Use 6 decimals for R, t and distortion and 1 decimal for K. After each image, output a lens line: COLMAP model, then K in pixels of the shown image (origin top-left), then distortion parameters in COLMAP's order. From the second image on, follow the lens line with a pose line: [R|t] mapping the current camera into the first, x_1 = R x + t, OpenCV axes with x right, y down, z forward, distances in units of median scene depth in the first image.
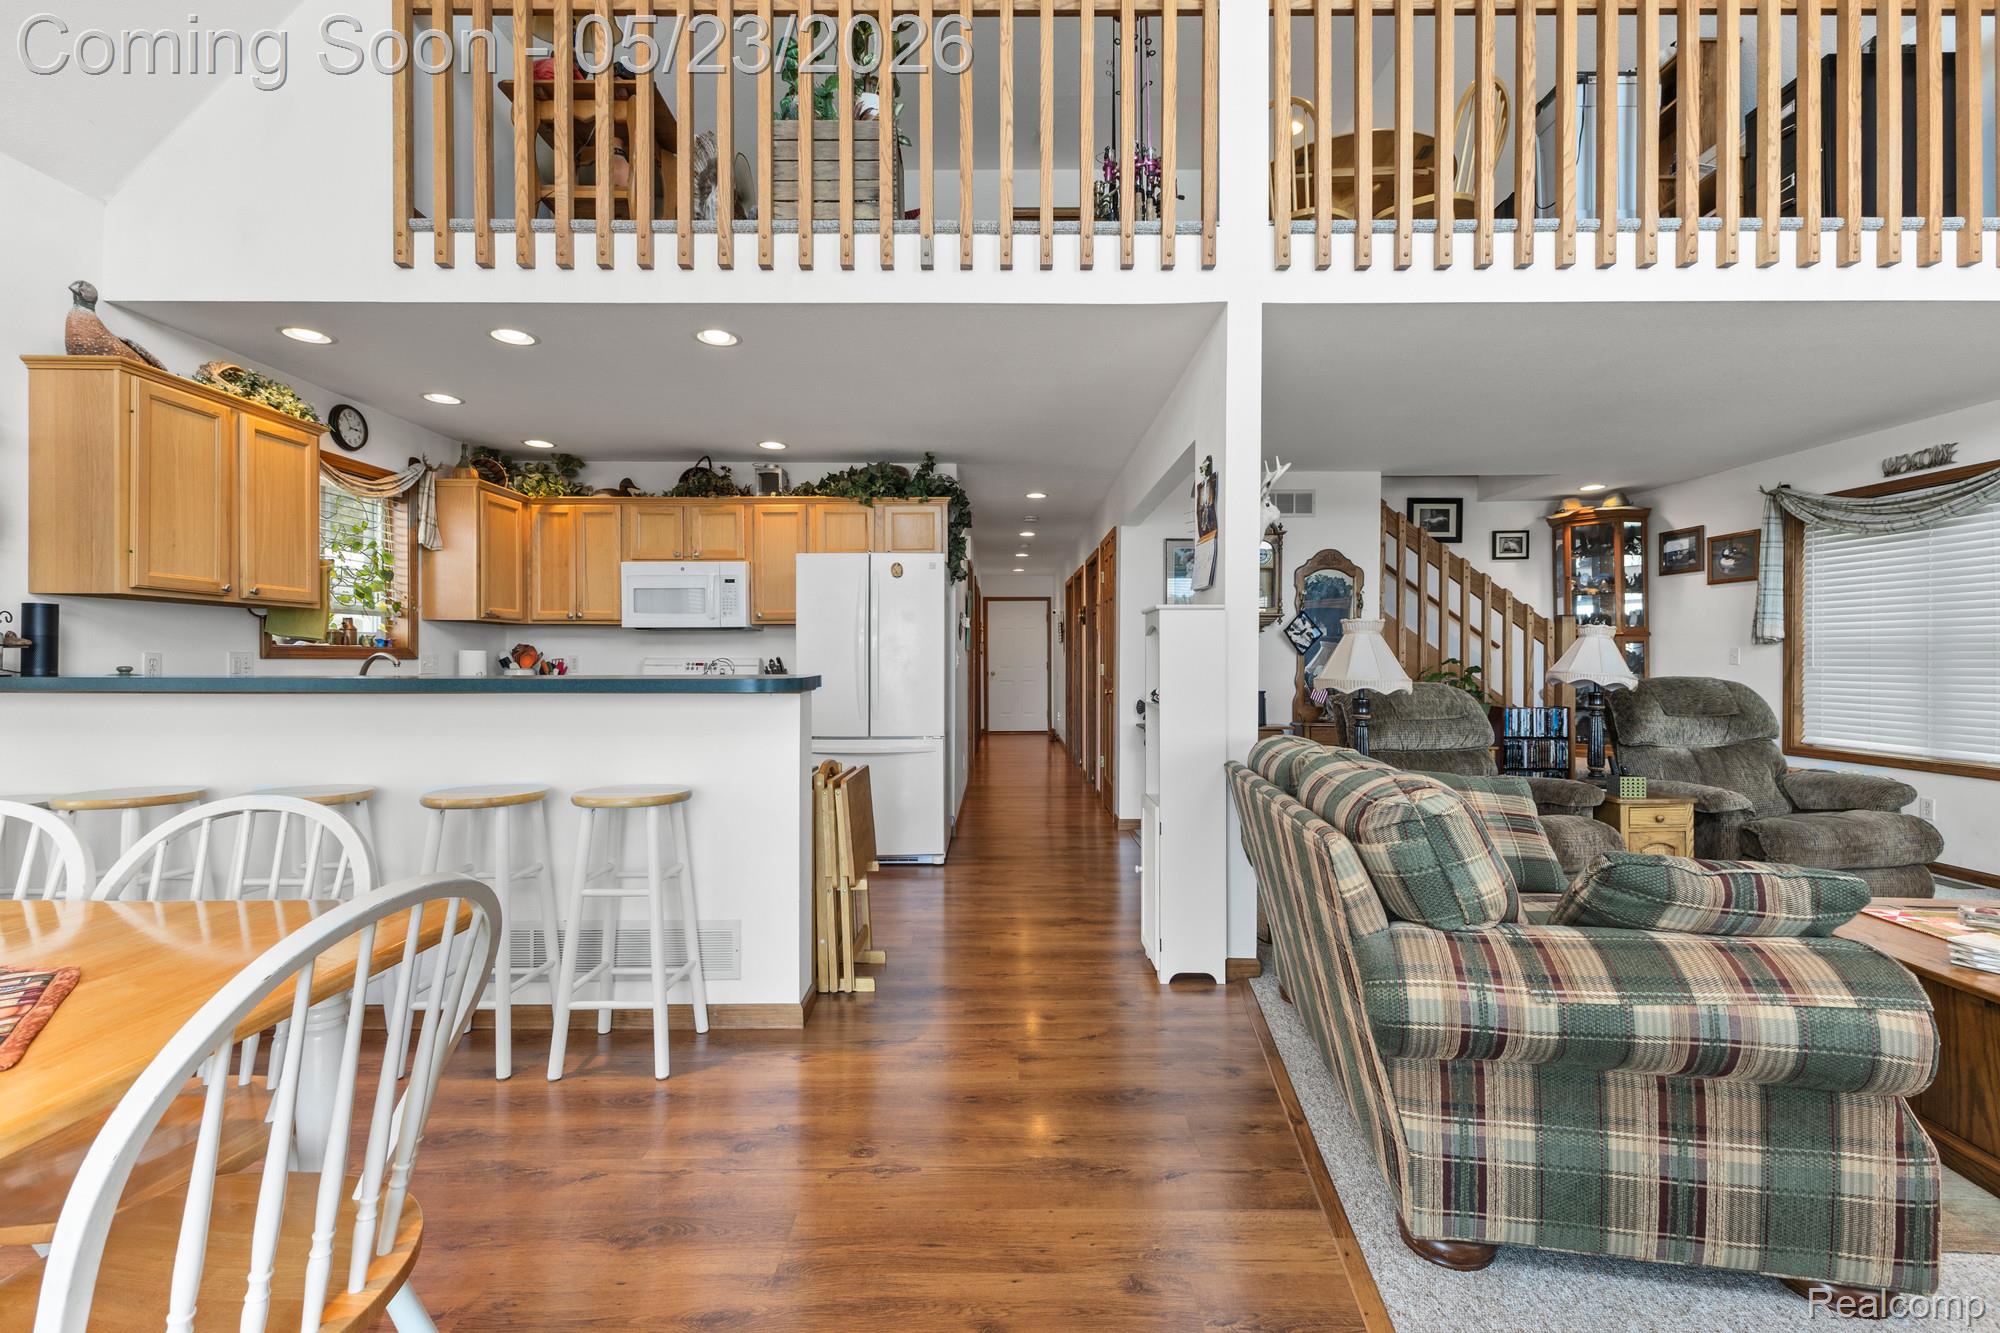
lens RADIAL K [[861.2, 0, 1003.4], [0, 861.2, 660.6], [0, 0, 1]] dist [0.013847, -0.004946]
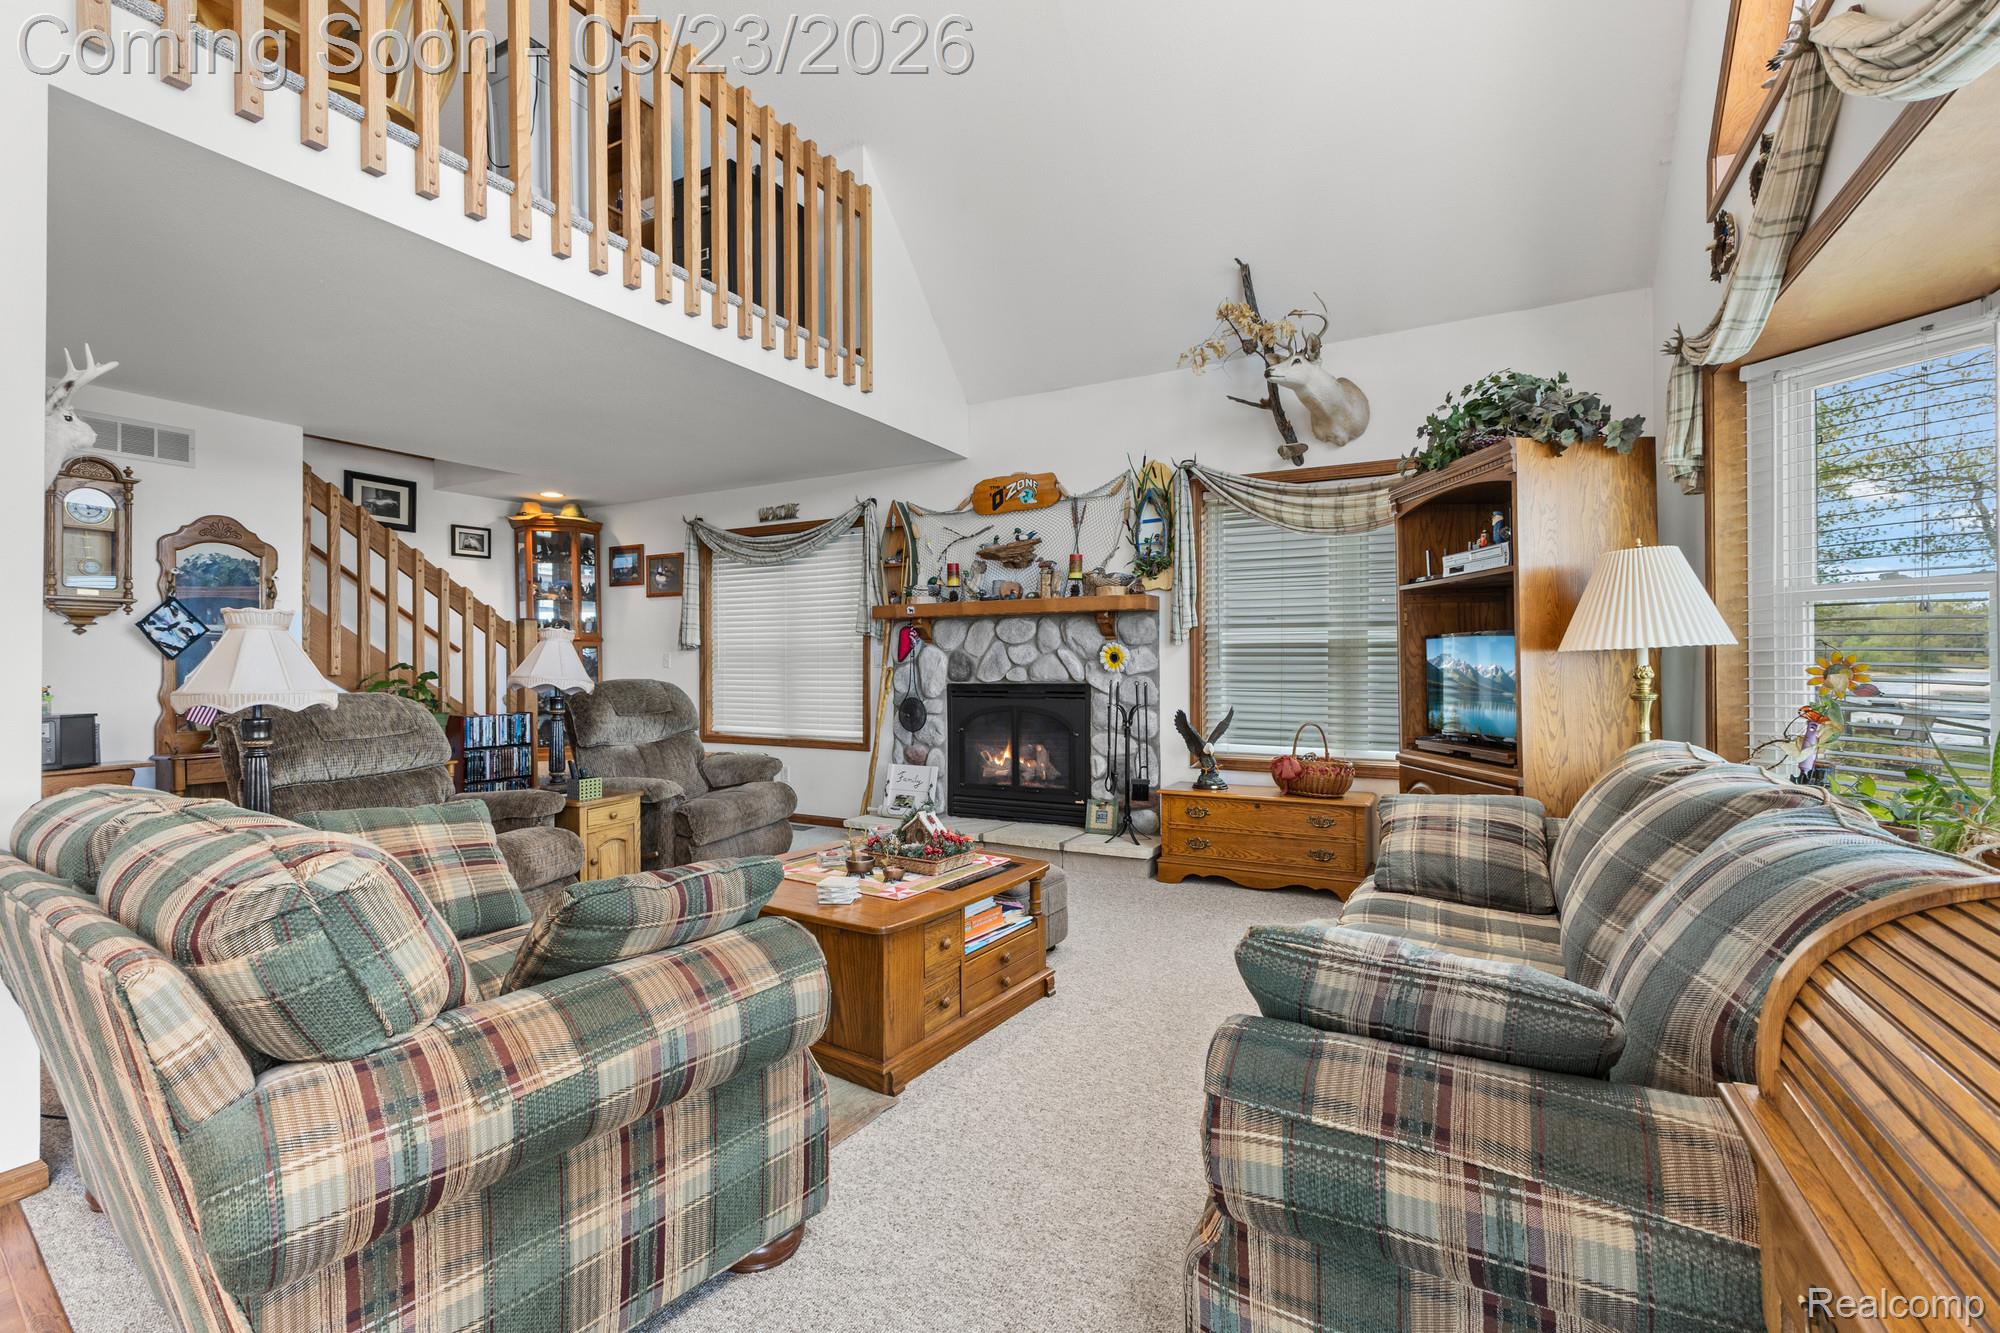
lens RADIAL K [[861.2, 0, 999.6], [0, 861.2, 660.3], [0, 0, 1]] dist [0.013847, -0.004946]
pose [[0.476124, -0.000921, 0.879378, 0.070329], [0.006122, 0.999979, -0.002268, 0.000449], [-0.879357, 0.006464, 0.476119, 0.103411]]
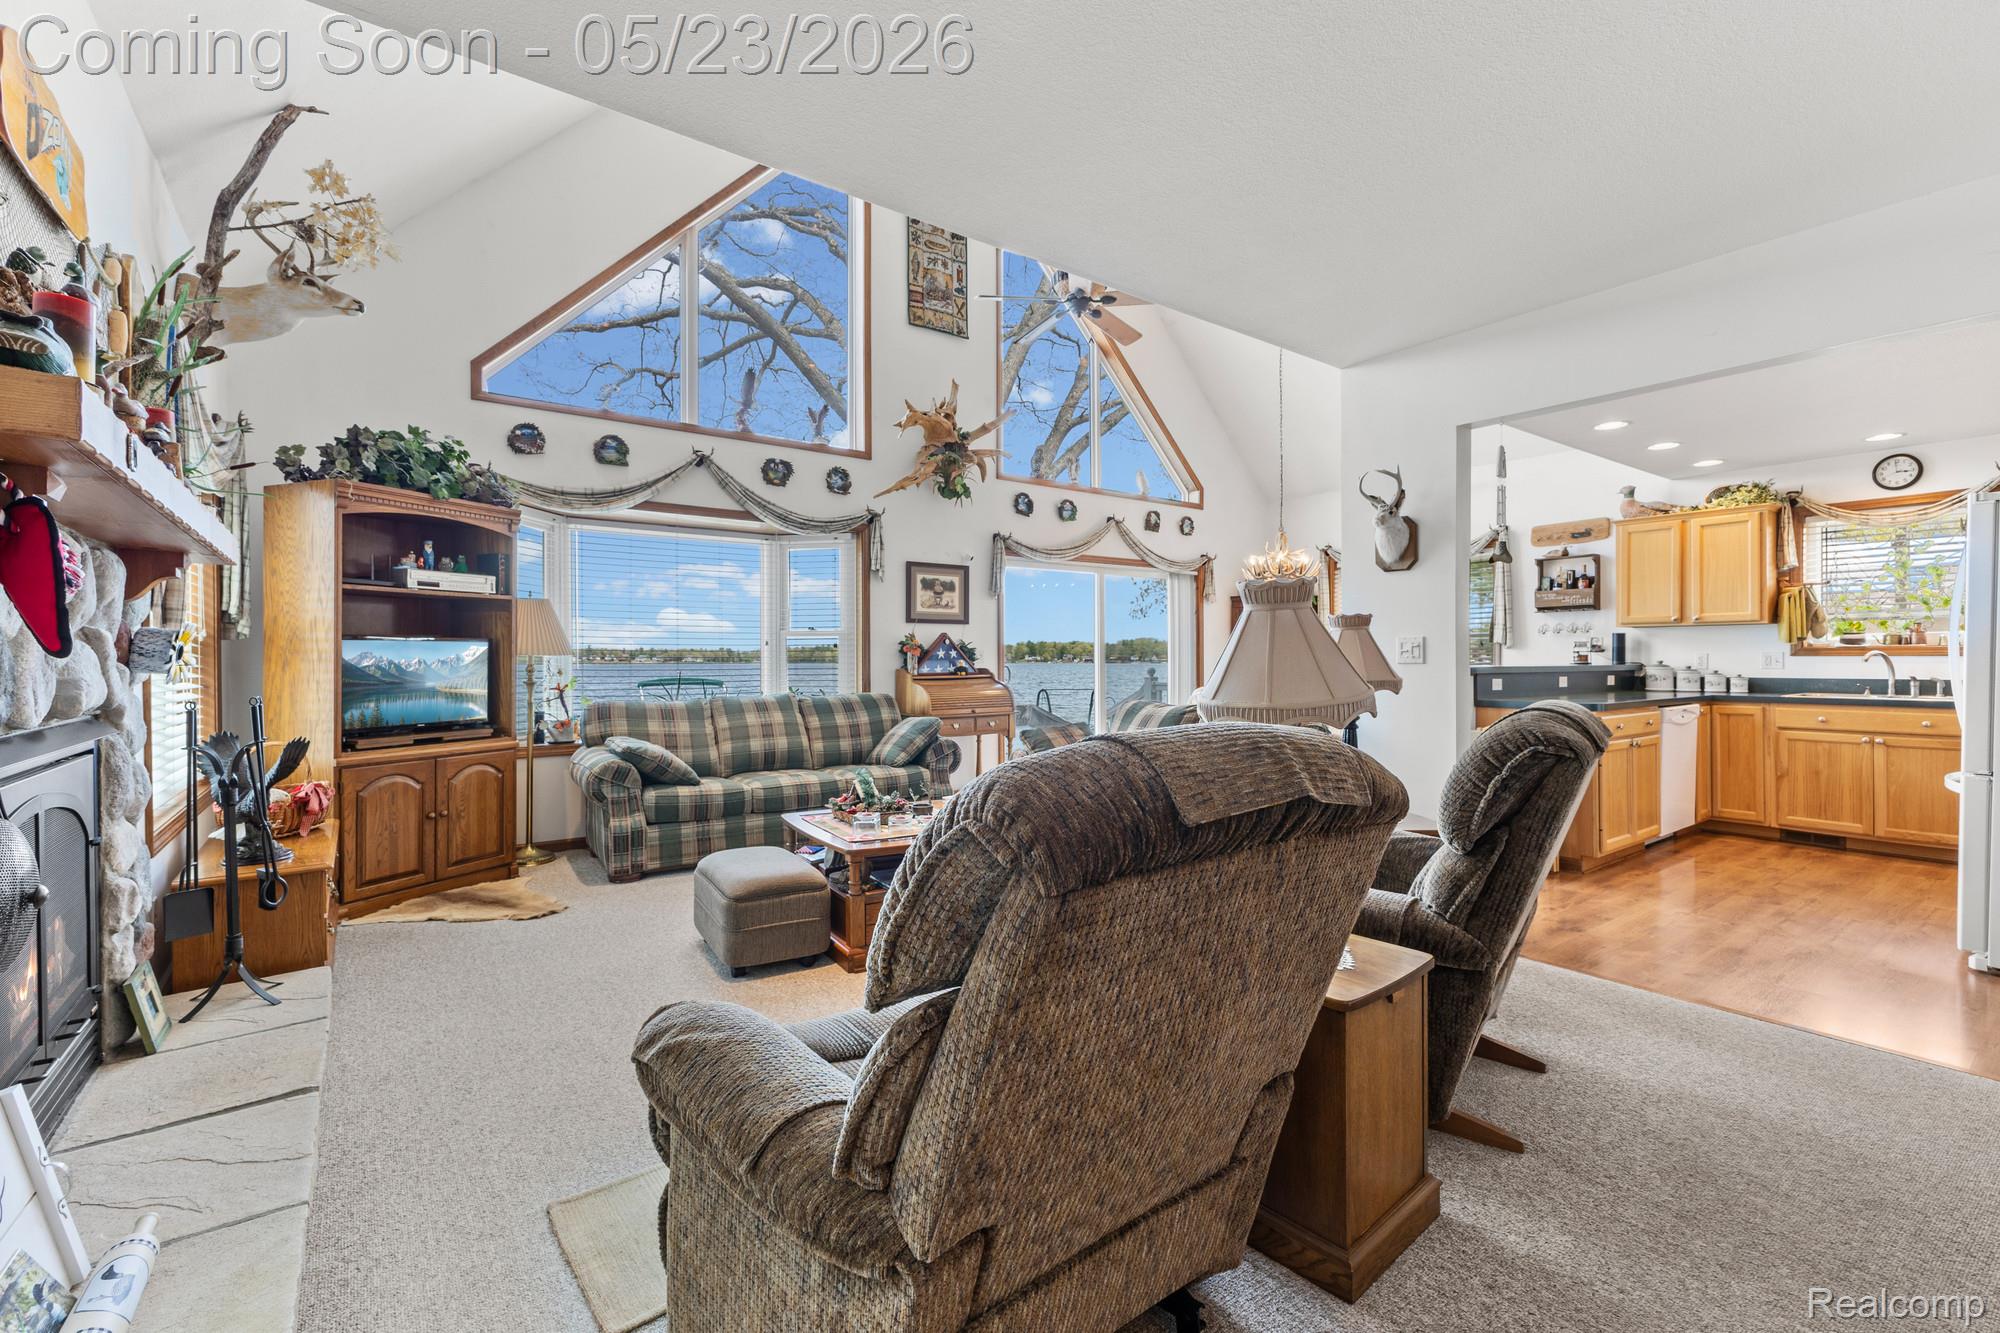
lens RADIAL K [[861.2, 0, 1000.9], [0, 861.2, 661.1], [0, 0, 1]] dist [0.013847, -0.004946]
pose [[-0.806003, 0.003220, -0.591902, 1.308421], [0.001778, 0.999994, 0.003019, -0.000704], [0.591908, 0.001381, -0.806004, 1.569828]]
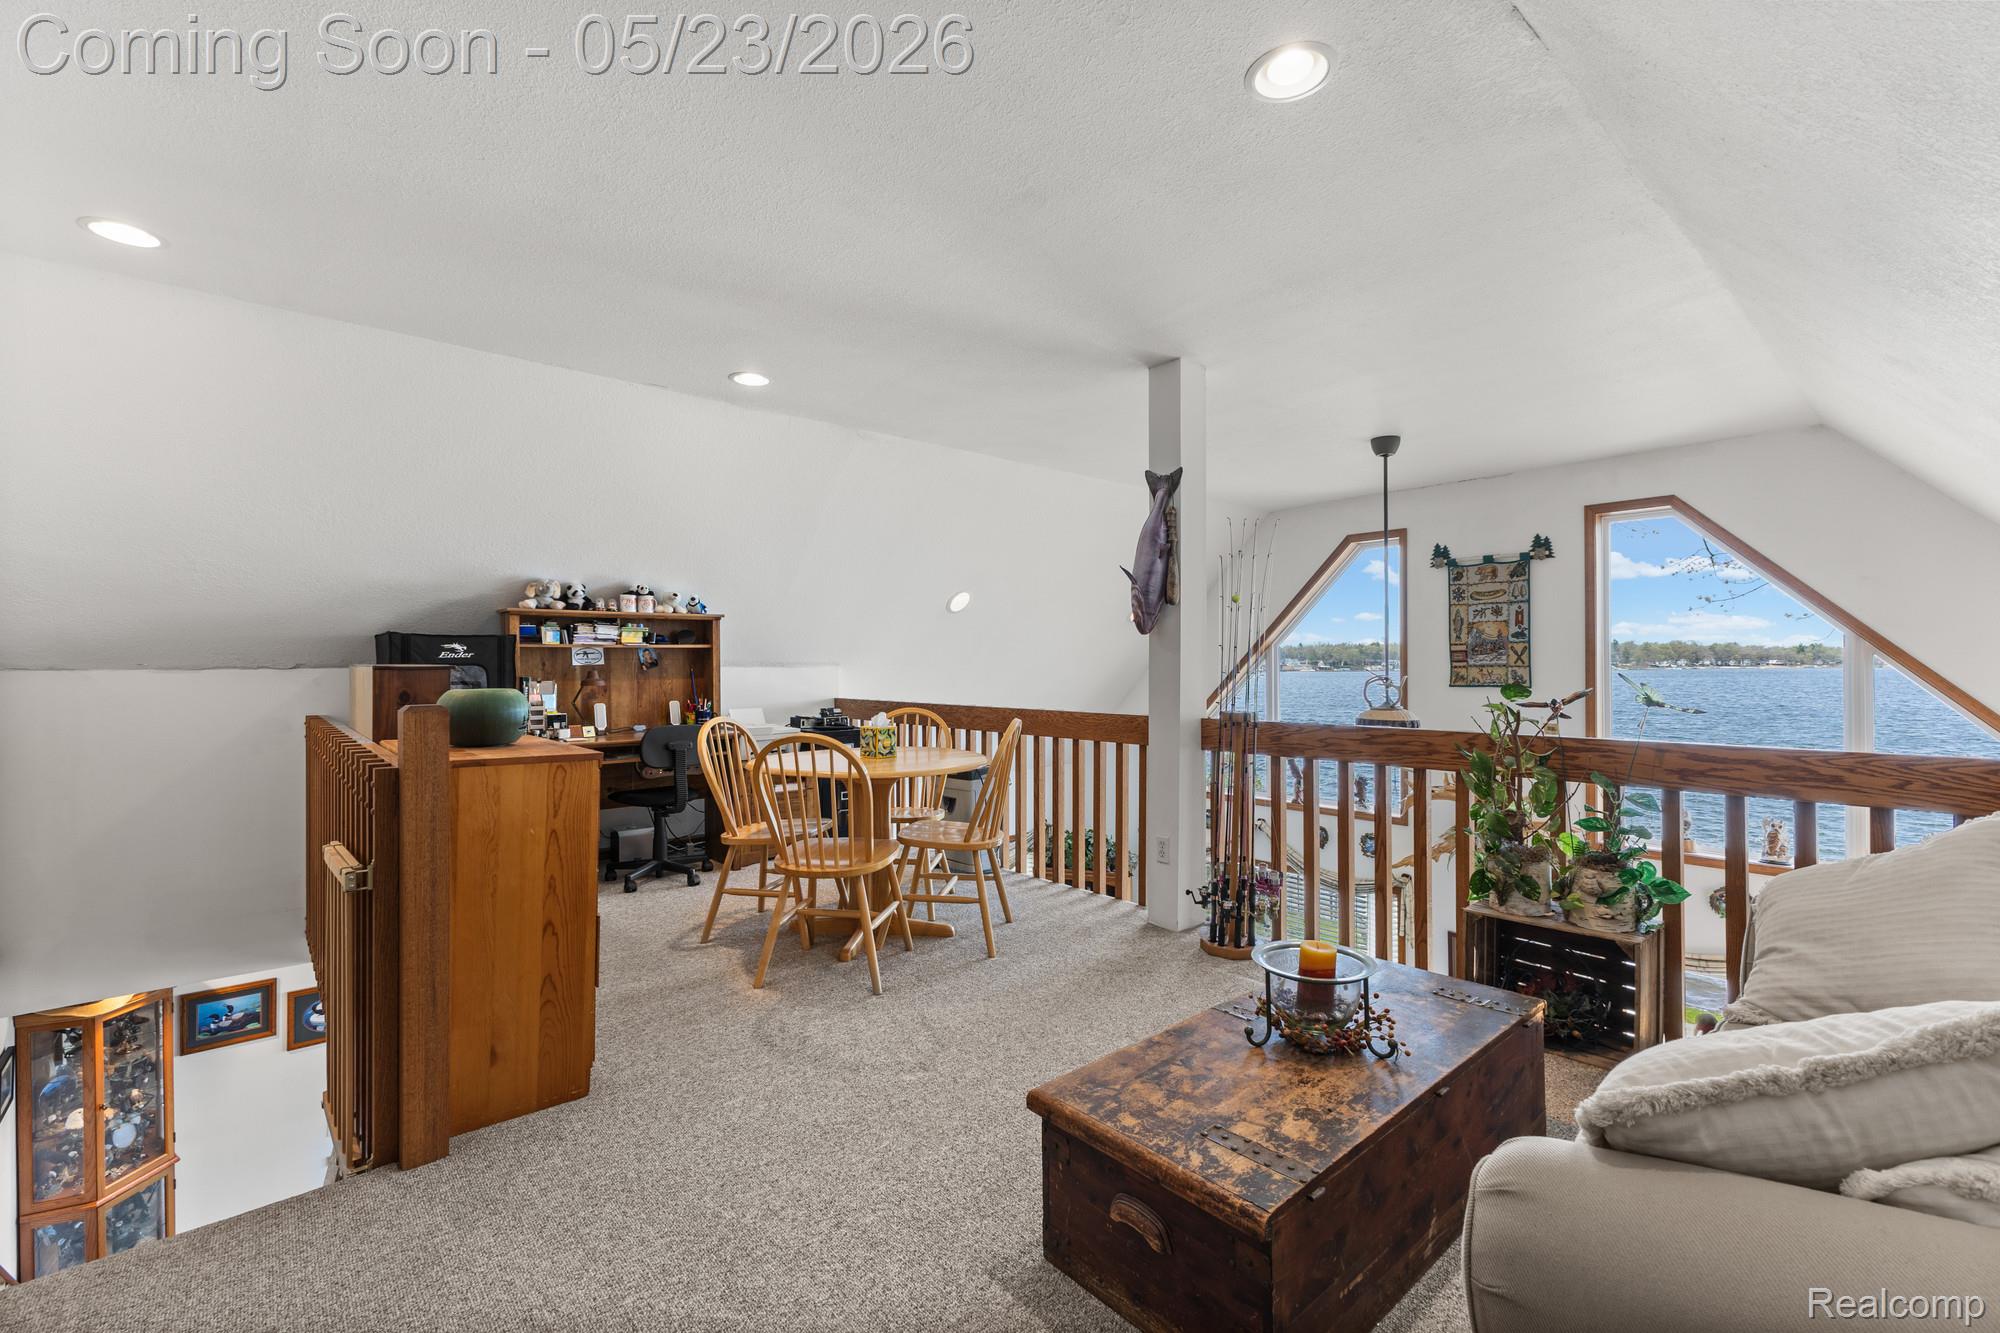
lens RADIAL K [[861.2, 0, 1000.9], [0, 861.2, 661.7], [0, 0, 1]] dist [0.013847, -0.004946]
pose [[-0.664364, 0.002483, 0.747405, -0.422108], [0.003012, 0.999995, -0.000645, -0.802565], [-0.747403, 0.001823, -0.664368, 1.862223]]
